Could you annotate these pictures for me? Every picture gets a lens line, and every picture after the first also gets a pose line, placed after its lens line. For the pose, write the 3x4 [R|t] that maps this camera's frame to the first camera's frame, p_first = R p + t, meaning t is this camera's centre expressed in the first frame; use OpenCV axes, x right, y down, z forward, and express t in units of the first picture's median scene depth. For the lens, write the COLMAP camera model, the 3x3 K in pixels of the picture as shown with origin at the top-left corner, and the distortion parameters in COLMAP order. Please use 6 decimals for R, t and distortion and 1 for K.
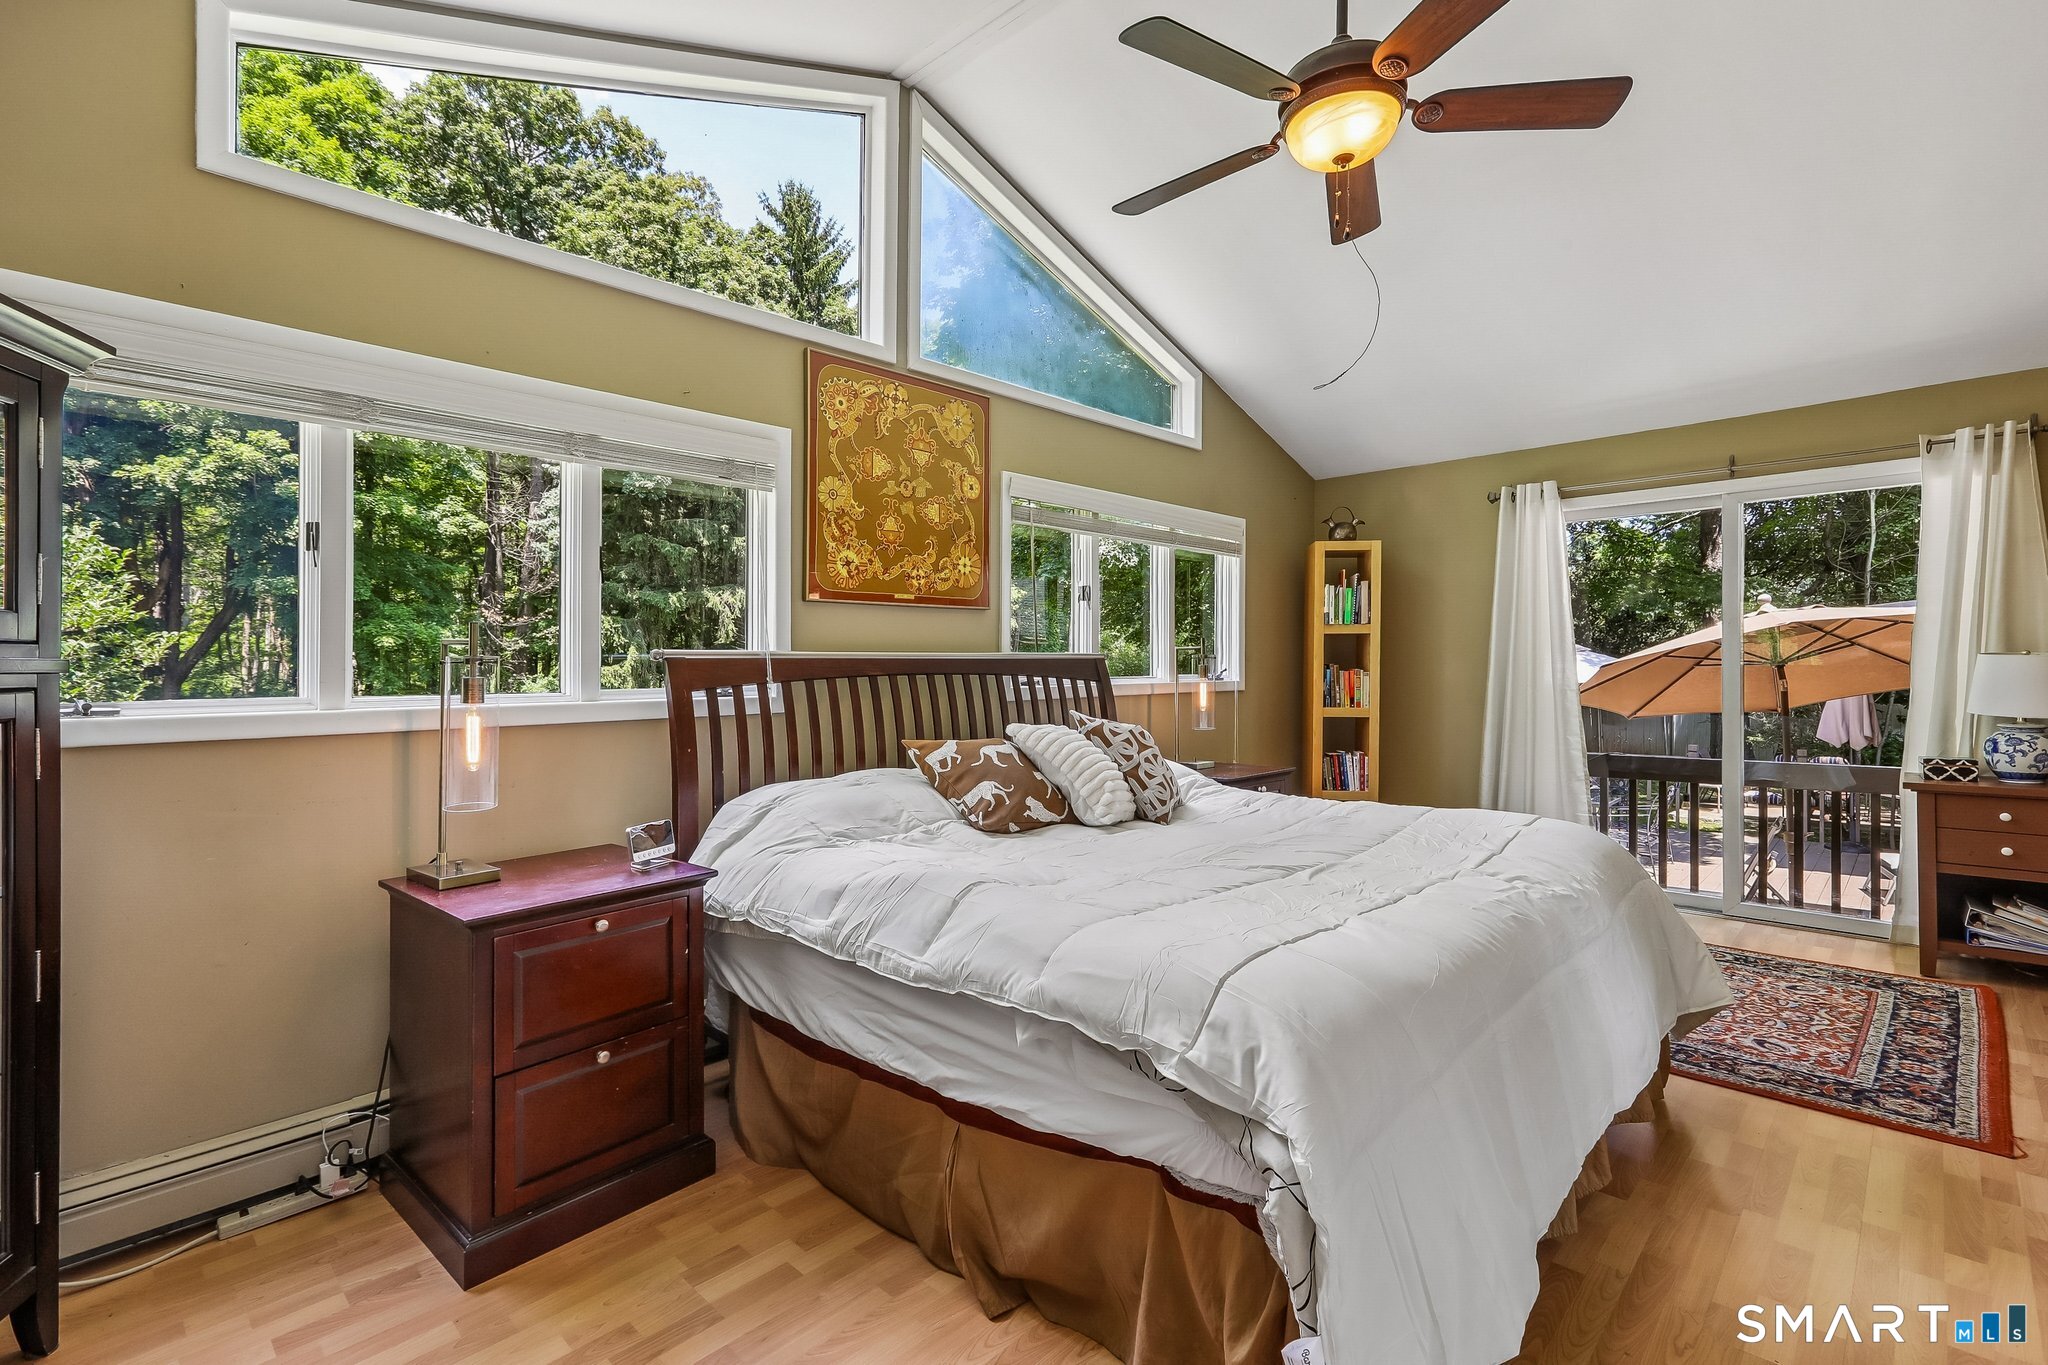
lens RADIAL K [[931.1, 0, 1027.6], [0, 931.1, 672.1], [0, 0, 1]] dist [0.002352, 0.000934]
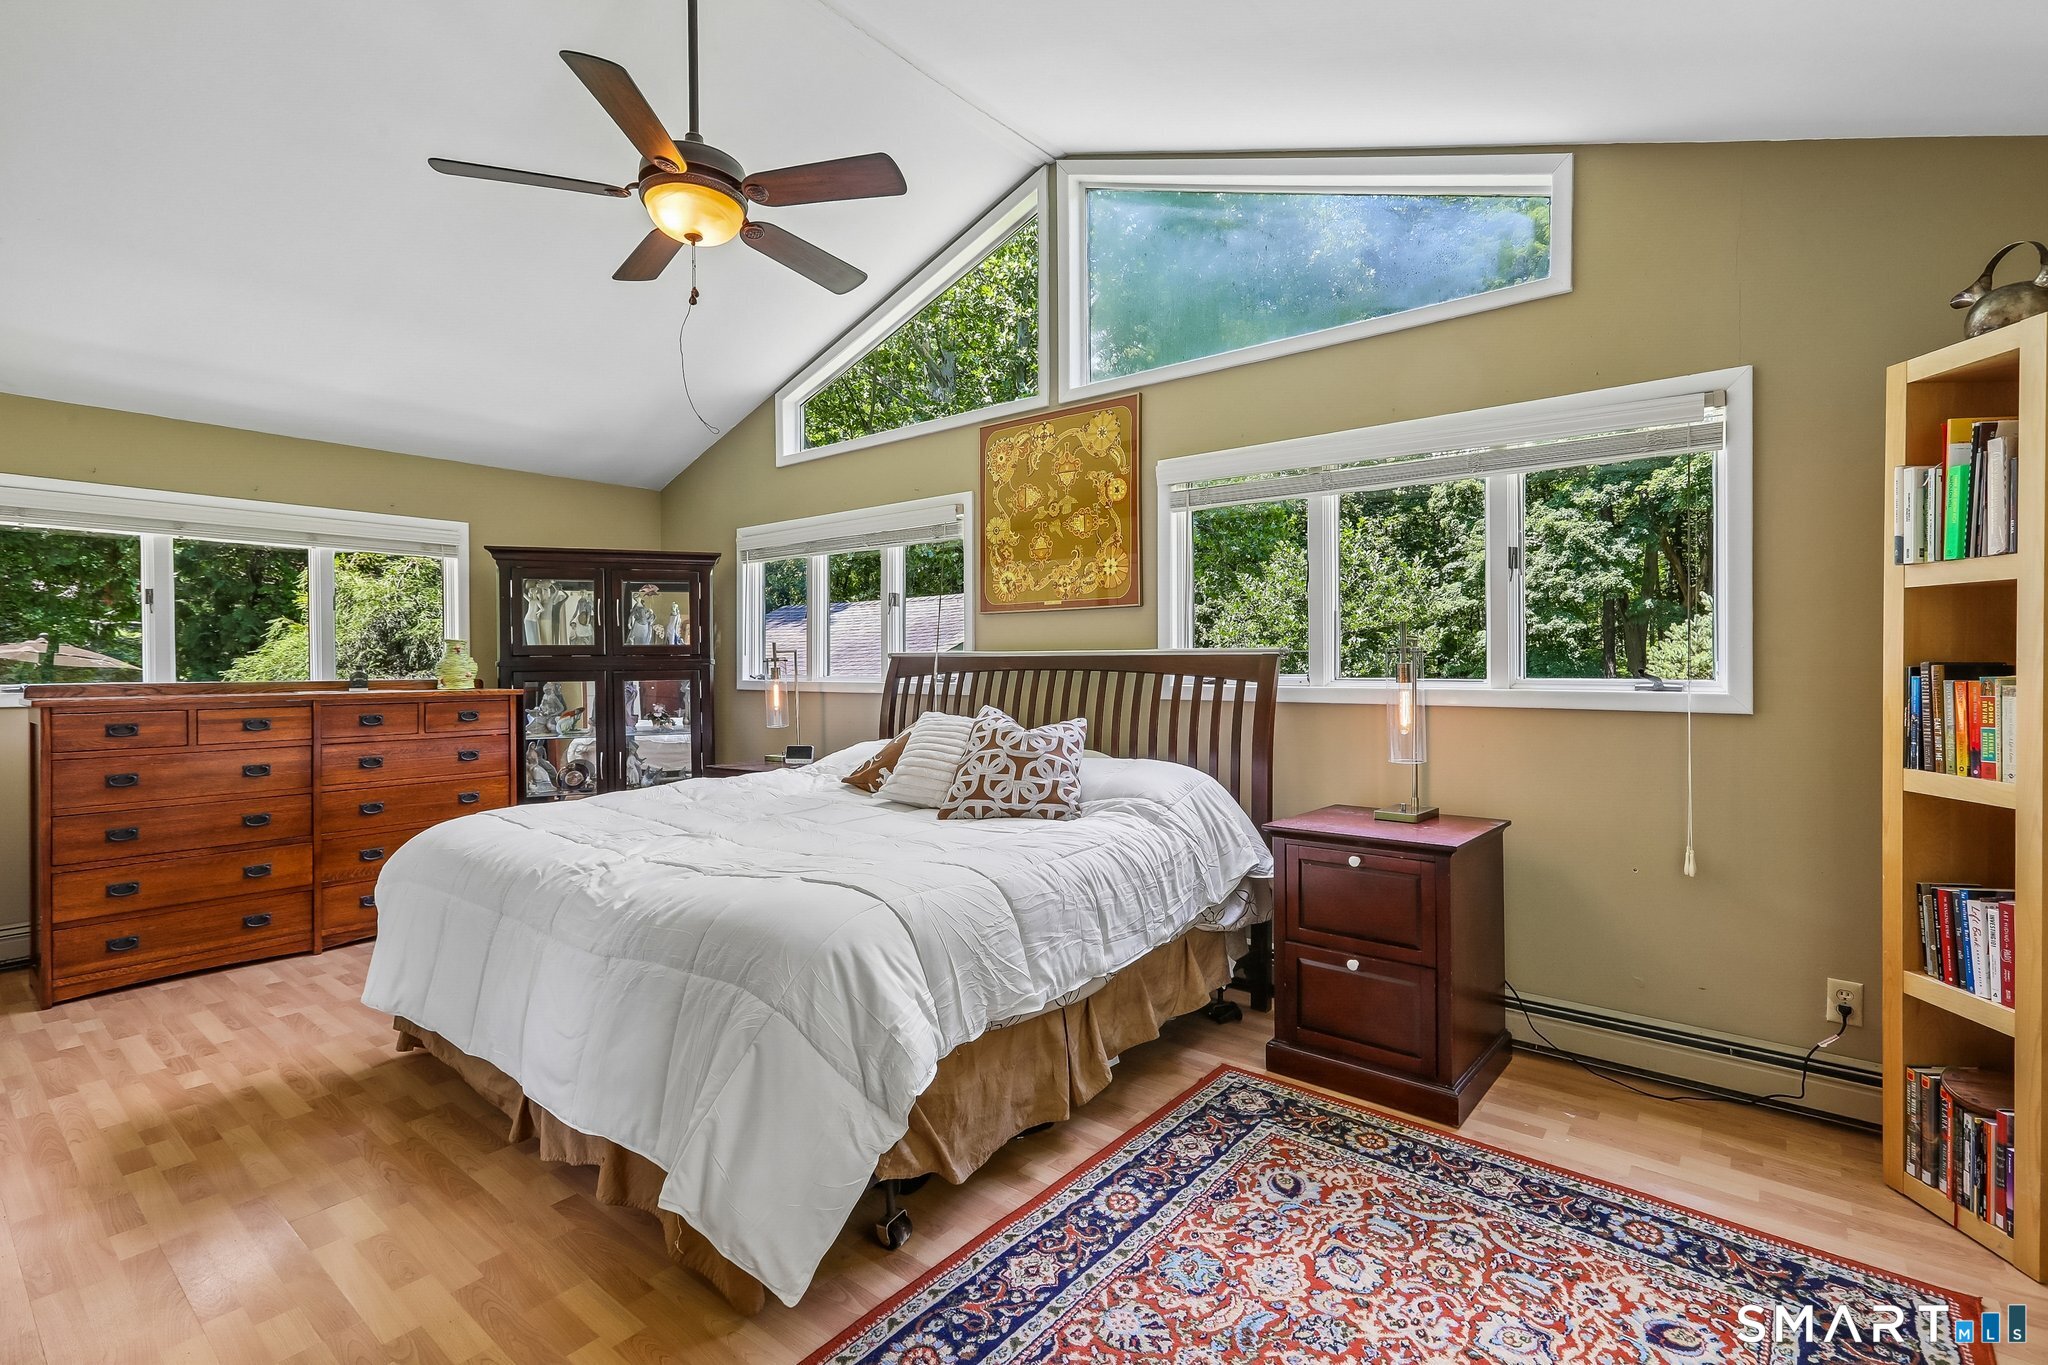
lens RADIAL K [[926.3, 0, 1028.1], [0, 926.3, 662.5], [0, 0, 1]] dist [0.003101, 0.000952]
pose [[0.099226, 0.010468, -0.995010, 0.983055], [-0.001583, 0.999945, 0.010362, -0.017859], [0.995064, 0.000547, 0.099237, 0.825184]]
